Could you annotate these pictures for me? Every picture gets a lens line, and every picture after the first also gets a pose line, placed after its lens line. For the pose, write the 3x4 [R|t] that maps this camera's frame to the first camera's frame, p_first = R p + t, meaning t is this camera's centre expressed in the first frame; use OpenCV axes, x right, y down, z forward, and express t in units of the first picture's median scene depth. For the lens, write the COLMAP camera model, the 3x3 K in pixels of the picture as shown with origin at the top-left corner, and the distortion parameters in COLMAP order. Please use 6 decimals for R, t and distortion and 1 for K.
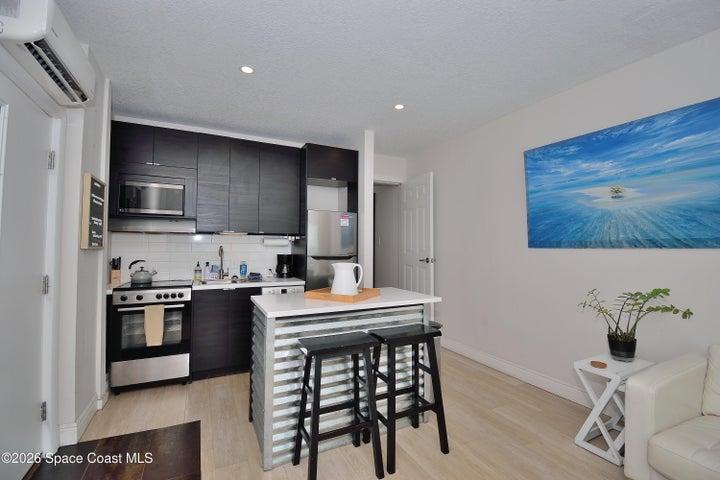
lens RADIAL K [[326.4, 0, 359.9], [0, 326.4, 240.2], [0, 0, 1]] dist [0.011212, -0.000723]
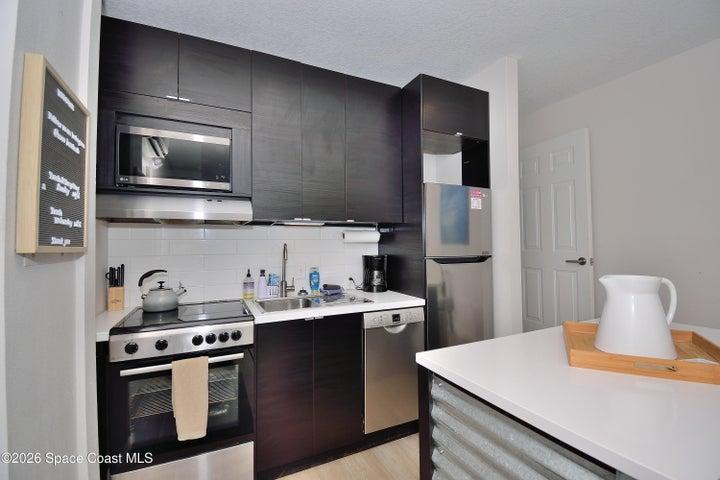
lens RADIAL K [[326.4, 0, 360.6], [0, 326.4, 240.3], [0, 0, 1]] dist [0.011212, -0.000723]
pose [[0.999894, -0.014148, -0.003508, -0.325883], [0.014175, 0.999868, 0.007911, 0.009925], [0.003396, -0.007960, 0.999963, 0.446856]]
